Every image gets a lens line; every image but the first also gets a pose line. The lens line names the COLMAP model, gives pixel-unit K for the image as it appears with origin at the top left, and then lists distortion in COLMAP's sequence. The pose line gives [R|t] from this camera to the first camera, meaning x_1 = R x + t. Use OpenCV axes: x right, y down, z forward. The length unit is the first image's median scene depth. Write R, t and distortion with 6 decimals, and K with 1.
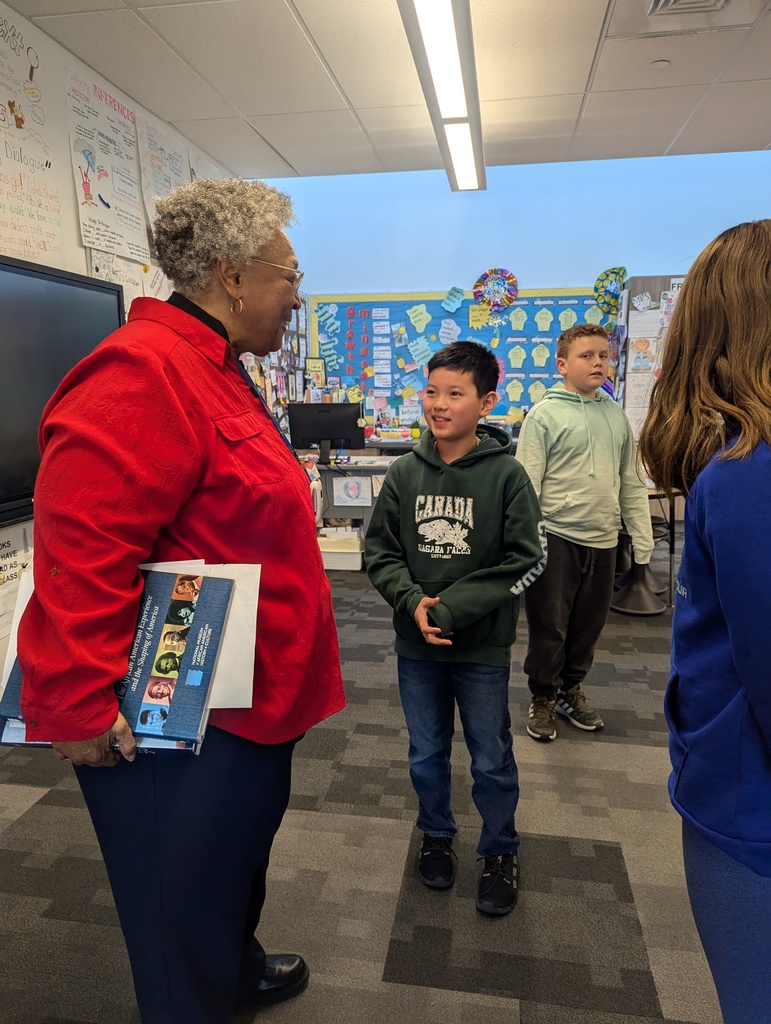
lens RADIAL K [[725.9, 0, 385.5], [0, 725.9, 512.0], [0, 0, 1]] dist [0.004850, 0.001378]
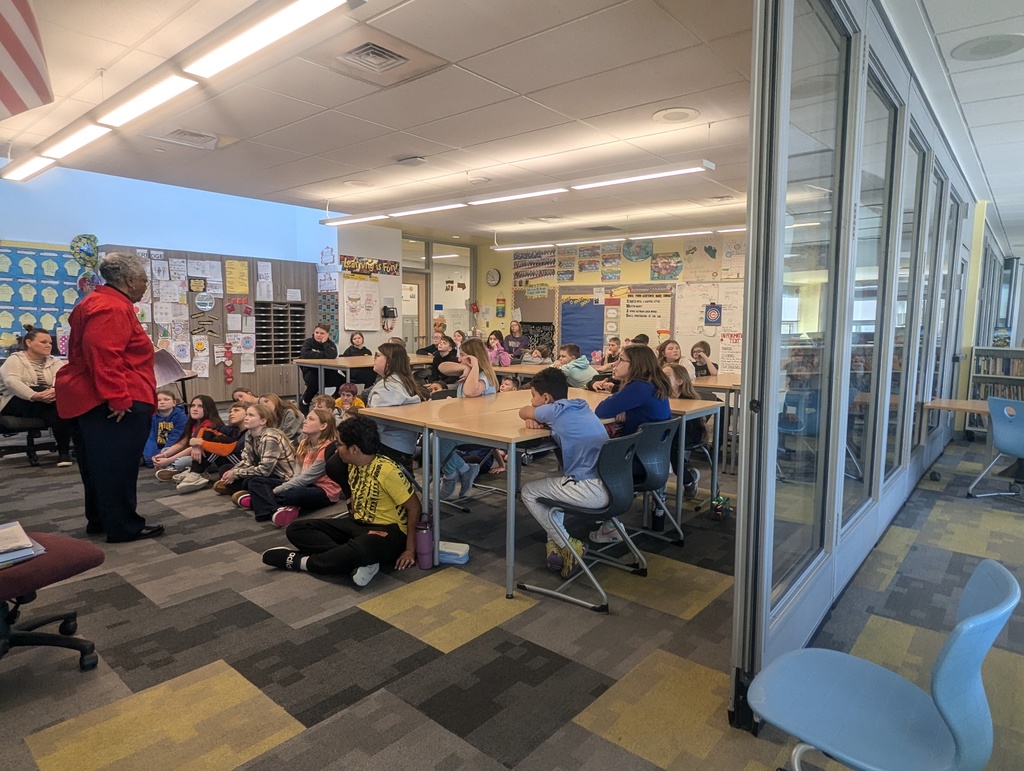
lens RADIAL K [[612.1, 0, 512.0], [0, 612.1, 385.5], [0, 0, 1]] dist [0.003198, 0.000950]
pose [[0.515561, -0.070773, 0.853925, -0.288688], [0.127821, 0.991785, 0.005026, 0.051243], [-0.847265, 0.106558, 0.520372, -0.276389]]
